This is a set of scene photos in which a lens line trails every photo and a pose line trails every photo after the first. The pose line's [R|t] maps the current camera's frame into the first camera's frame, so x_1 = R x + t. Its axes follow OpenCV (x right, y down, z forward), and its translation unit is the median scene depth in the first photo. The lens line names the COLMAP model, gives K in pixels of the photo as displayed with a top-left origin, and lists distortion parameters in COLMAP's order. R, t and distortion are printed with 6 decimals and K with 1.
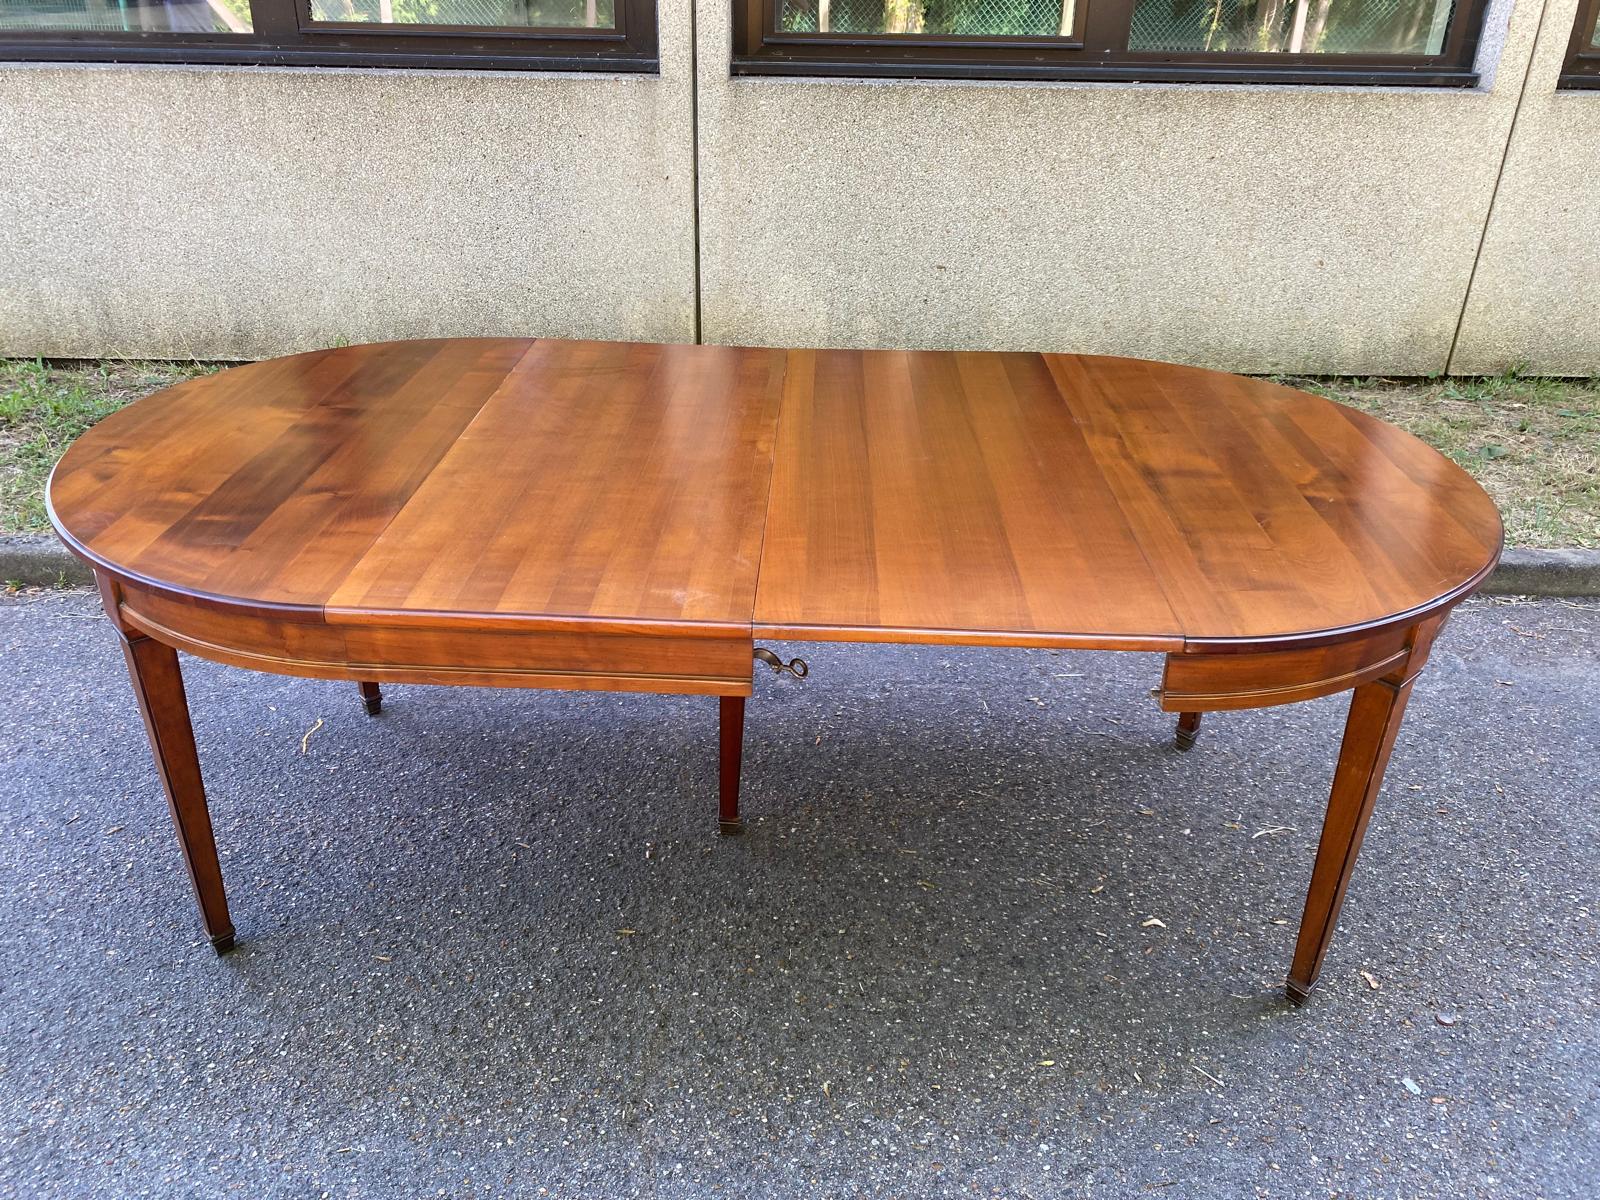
lens RADIAL K [[1215.5, 0, 781.6], [0, 1215.5, 594.6], [0, 0, 1]] dist [0.001107, 0.003849]
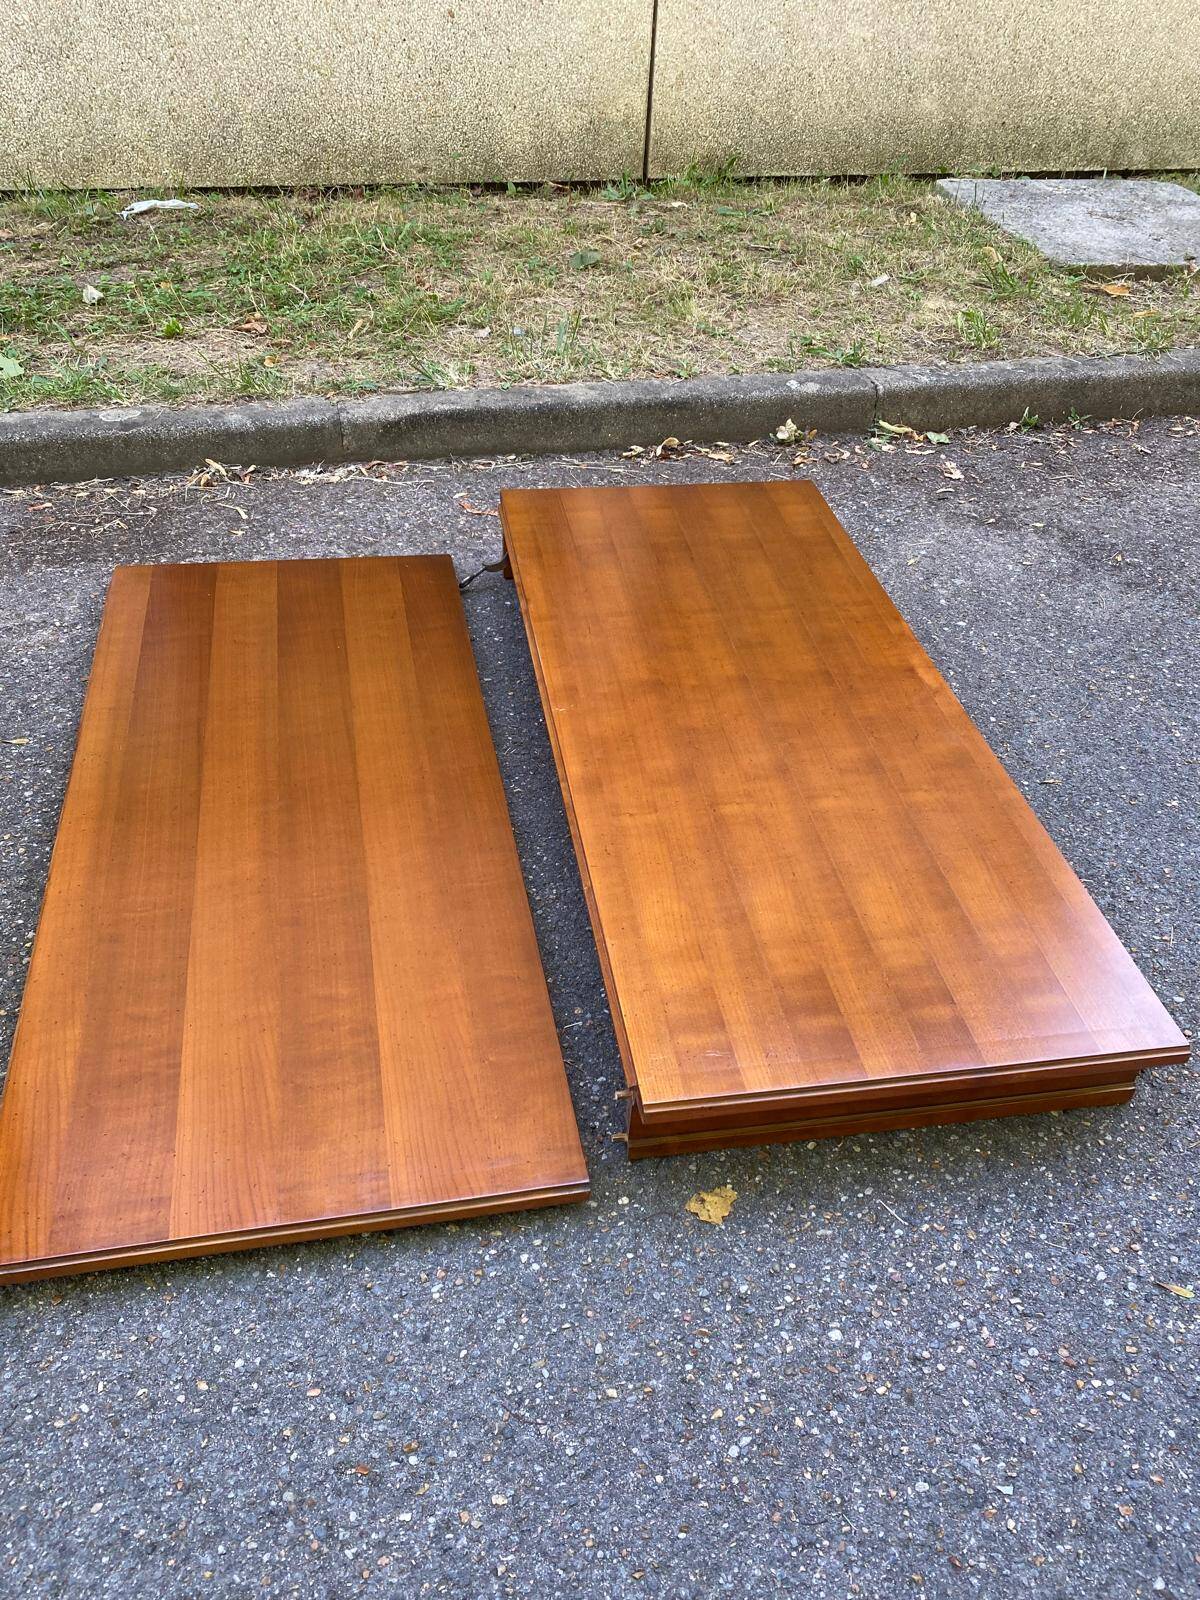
lens RADIAL K [[1231.3, 0, 581.4], [0, 1231.3, 771.7], [0, 0, 1]] dist [0.011580, -0.009720]
pose [[0.975724, -0.119224, 0.183710, 0.761931], [0.079211, 0.974162, 0.211502, 0.049321], [-0.204180, -0.191816, 0.959957, 0.419568]]
